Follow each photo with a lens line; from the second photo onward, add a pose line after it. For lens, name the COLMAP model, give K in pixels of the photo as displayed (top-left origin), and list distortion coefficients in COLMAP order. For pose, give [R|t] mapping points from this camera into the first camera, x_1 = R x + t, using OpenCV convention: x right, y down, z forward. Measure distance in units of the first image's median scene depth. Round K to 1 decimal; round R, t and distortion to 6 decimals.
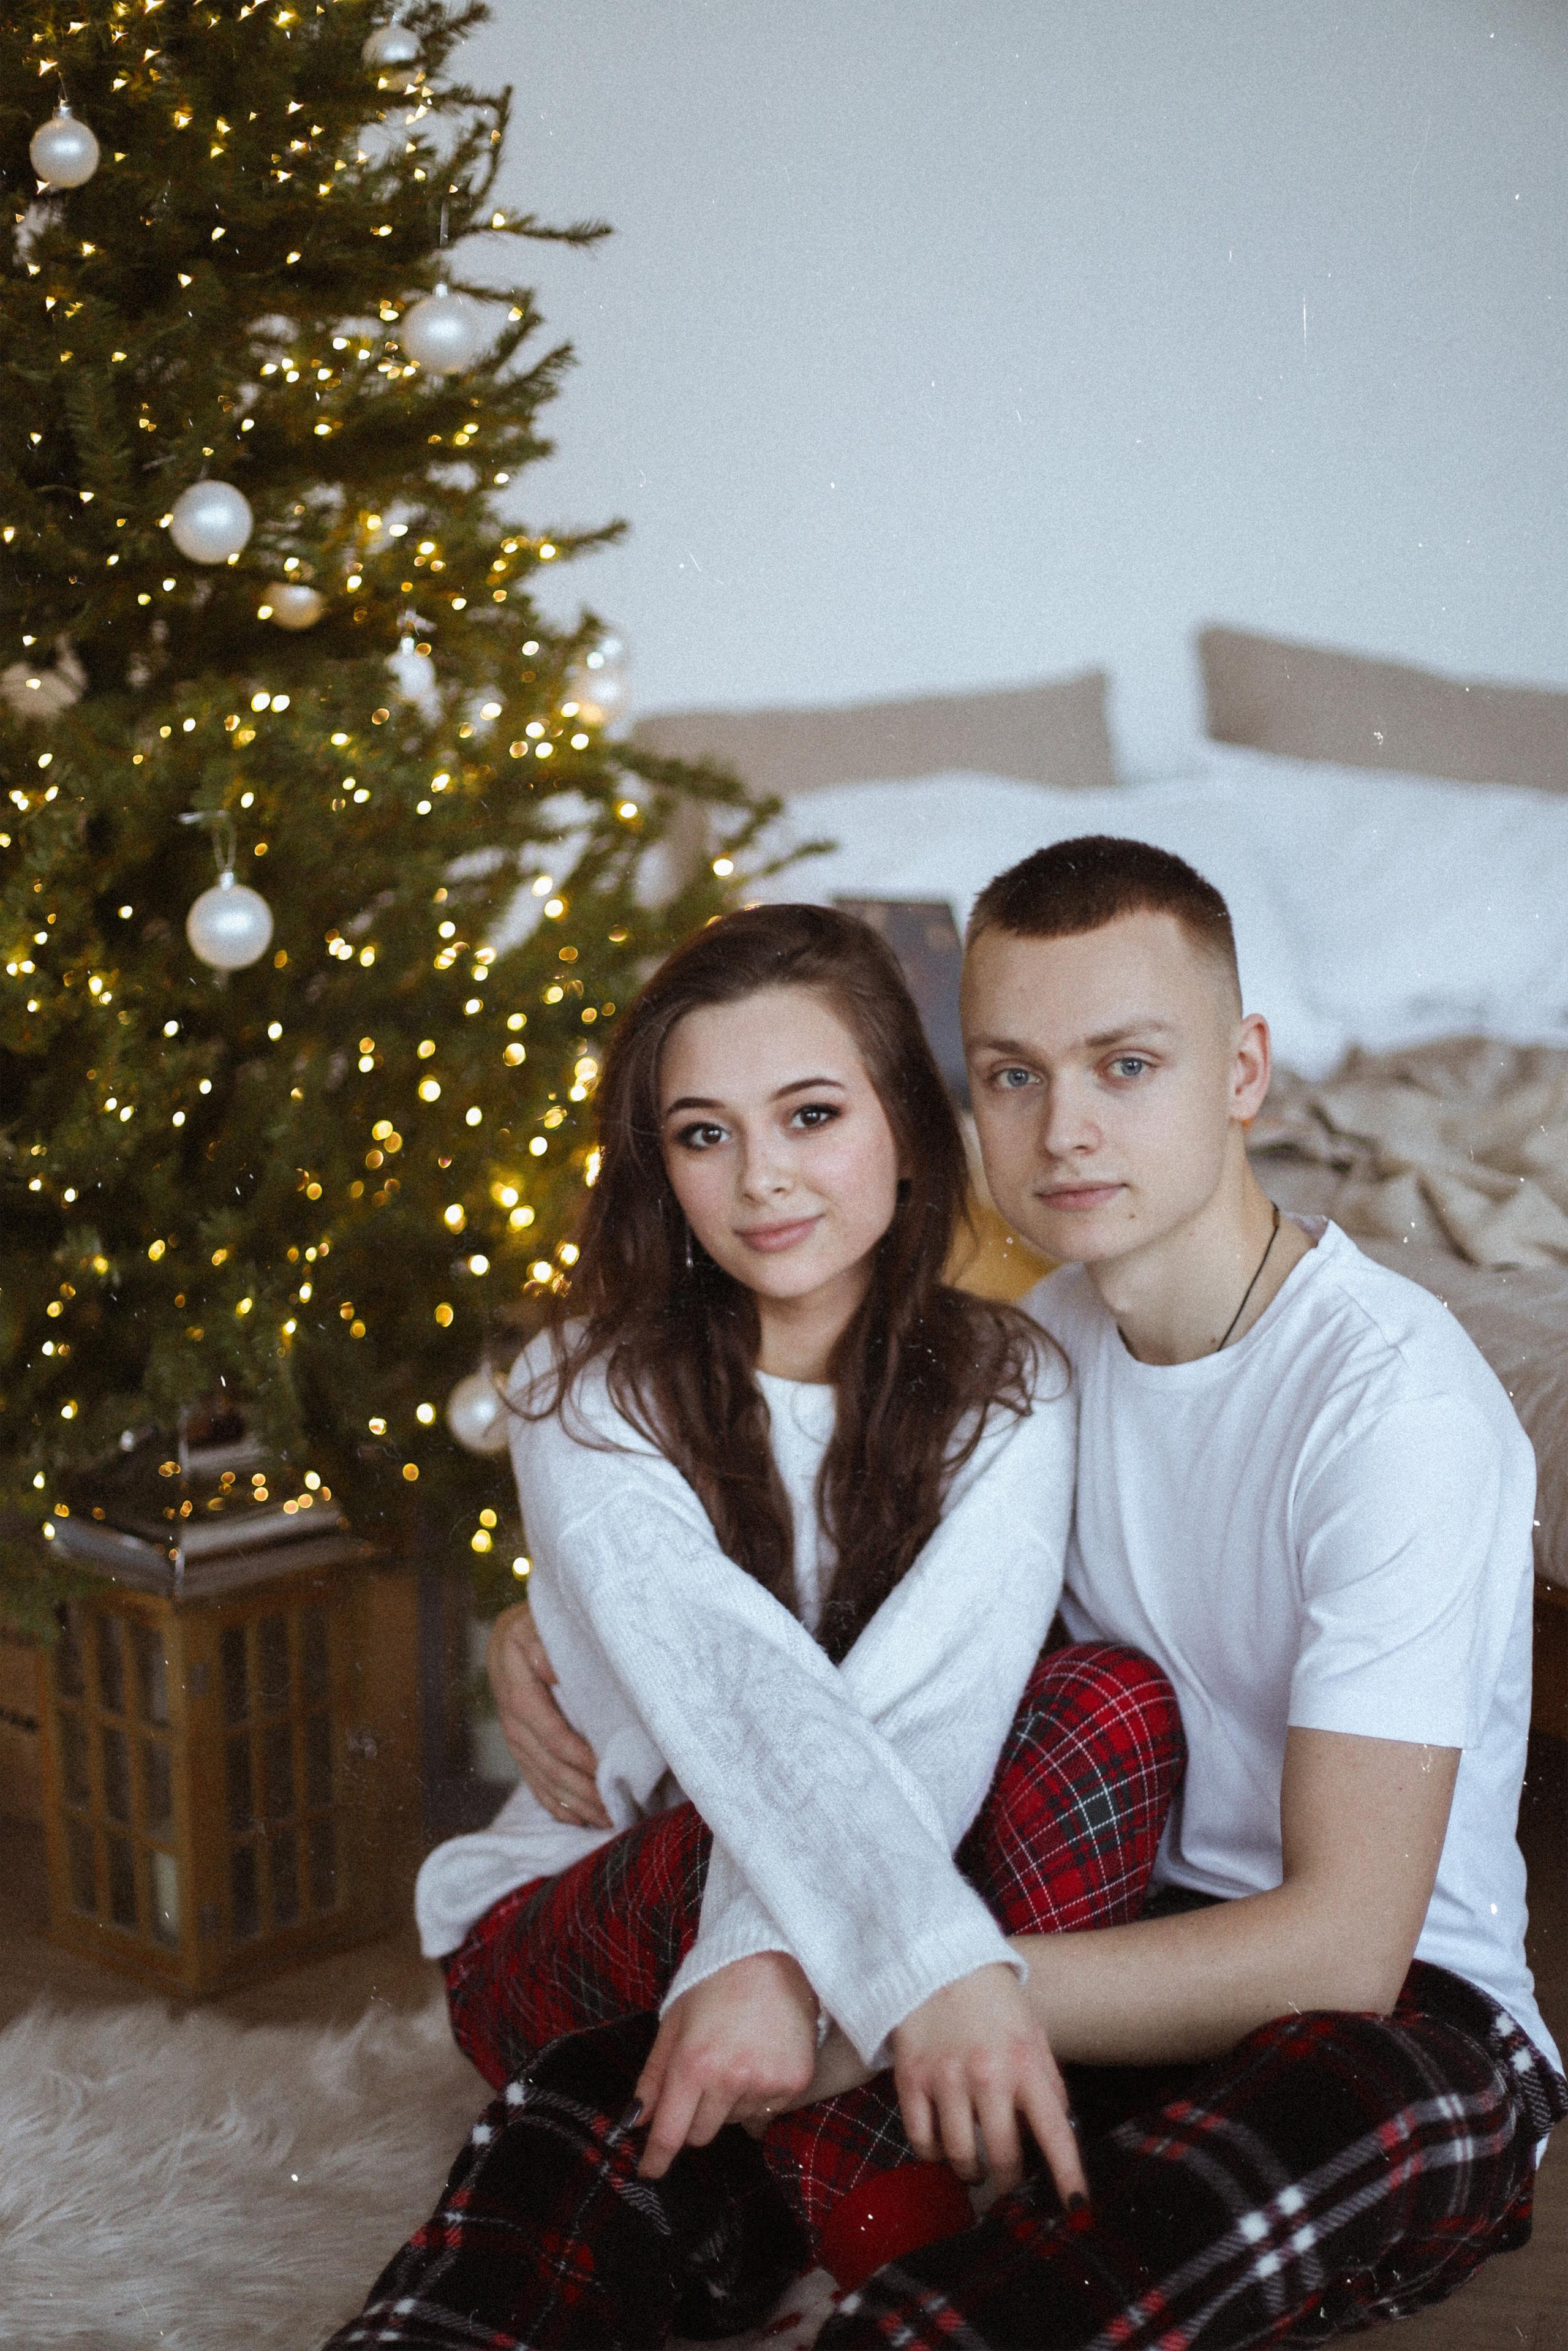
lens RADIAL K [[3123.5, 0, 779.4], [0, 3123.5, 1208.4], [0, 0, 1]] dist [0.033160, 0.084355]
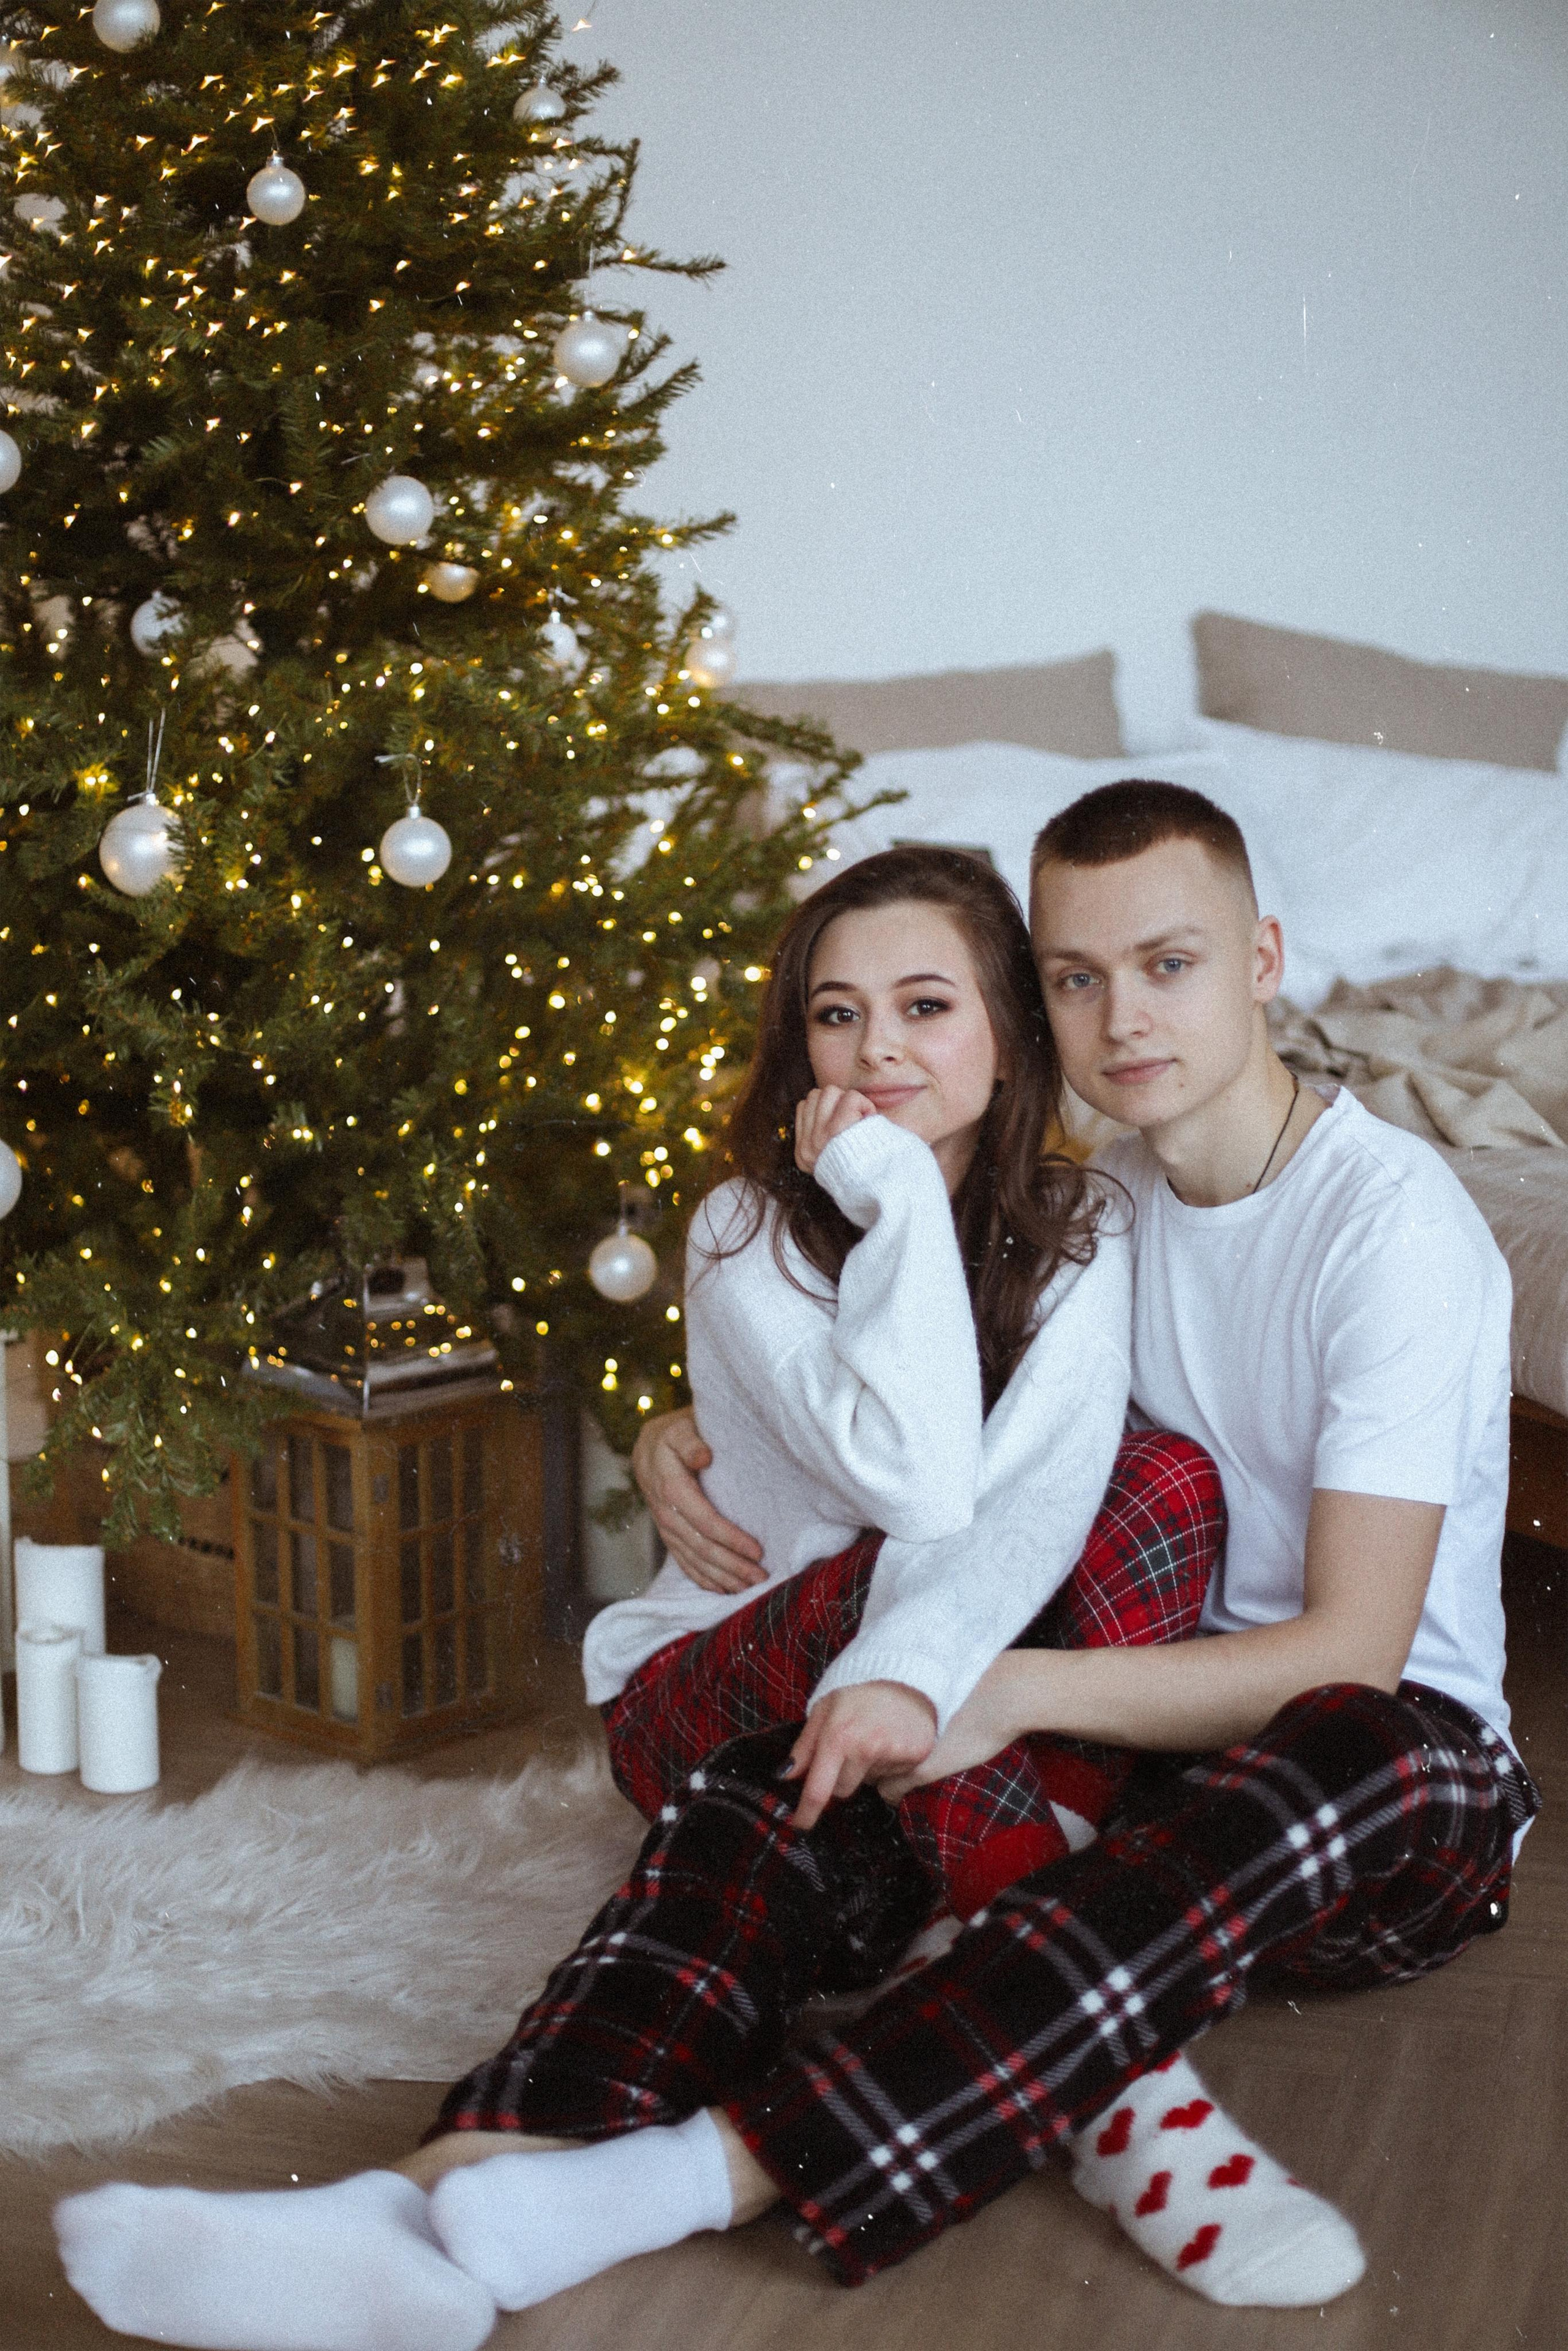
lens RADIAL K [[3402.5, 0, 784.0], [0, 3402.5, 1175.5], [0, 0, 1]] dist [0.152476, -0.033746]
pose [[0.999311, 0.005105, 0.036776, -0.082273], [-0.004271, 0.999733, -0.022722, 0.061403], [-0.036882, 0.022550, 0.999065, -0.296035]]
